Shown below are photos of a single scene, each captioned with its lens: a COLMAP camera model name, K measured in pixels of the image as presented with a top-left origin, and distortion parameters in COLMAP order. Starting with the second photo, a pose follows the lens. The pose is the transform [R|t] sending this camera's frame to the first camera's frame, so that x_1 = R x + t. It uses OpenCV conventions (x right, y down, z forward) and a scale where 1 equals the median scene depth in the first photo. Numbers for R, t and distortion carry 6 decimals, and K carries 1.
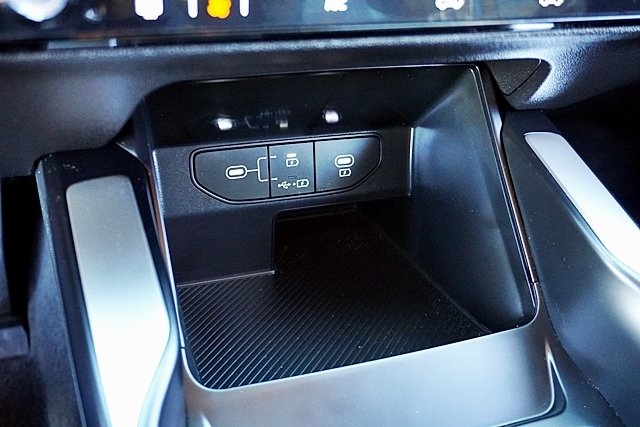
lens RADIAL K [[705.9, 0, 309.6], [0, 705.9, 214.5], [0, 0, 1]] dist [-0.012230, -0.007744]
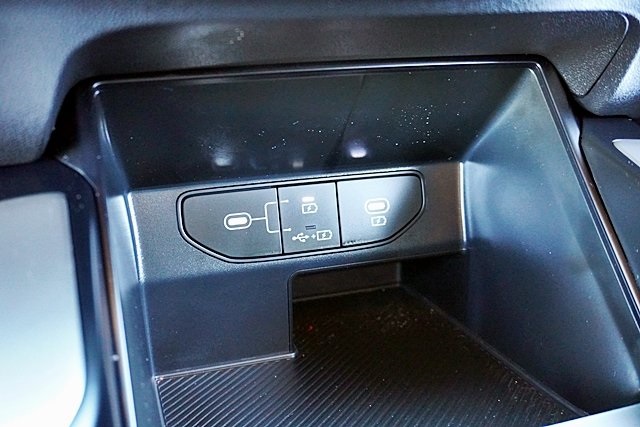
lens RADIAL K [[705.9, 0, 309.6], [0, 705.9, 214.5], [0, 0, 1]] dist [-0.012230, -0.007744]
pose [[0.995992, -0.051212, -0.073325, 0.032849], [0.036305, 0.980755, -0.191836, 0.084008], [0.081738, 0.188406, 0.978684, 0.233413]]
